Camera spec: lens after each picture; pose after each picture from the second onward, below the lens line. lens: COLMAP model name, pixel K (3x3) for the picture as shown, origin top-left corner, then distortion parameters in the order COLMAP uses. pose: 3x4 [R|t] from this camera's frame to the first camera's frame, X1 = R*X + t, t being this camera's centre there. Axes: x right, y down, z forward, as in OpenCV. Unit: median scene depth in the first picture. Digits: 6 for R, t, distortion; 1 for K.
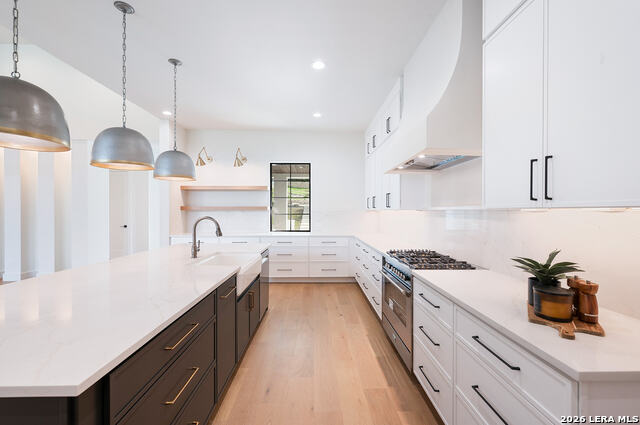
lens RADIAL K [[265.1, 0, 320.0], [0, 265.1, 212.8], [0, 0, 1]] dist [0.000437, 0.000044]
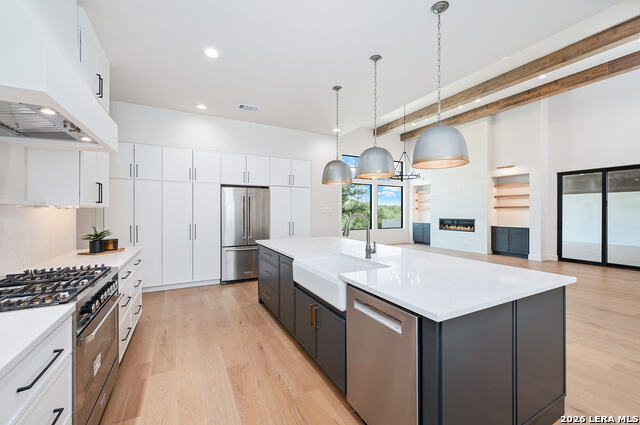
lens RADIAL K [[265.1, 0, 321.7], [0, 265.1, 211.4], [0, 0, 1]] dist [0.000437, 0.000044]
pose [[-0.894822, 0.000775, -0.446423, 0.112726], [-0.001389, 0.999989, 0.004522, 0.004702], [0.446421, 0.004666, -0.894811, 2.269418]]
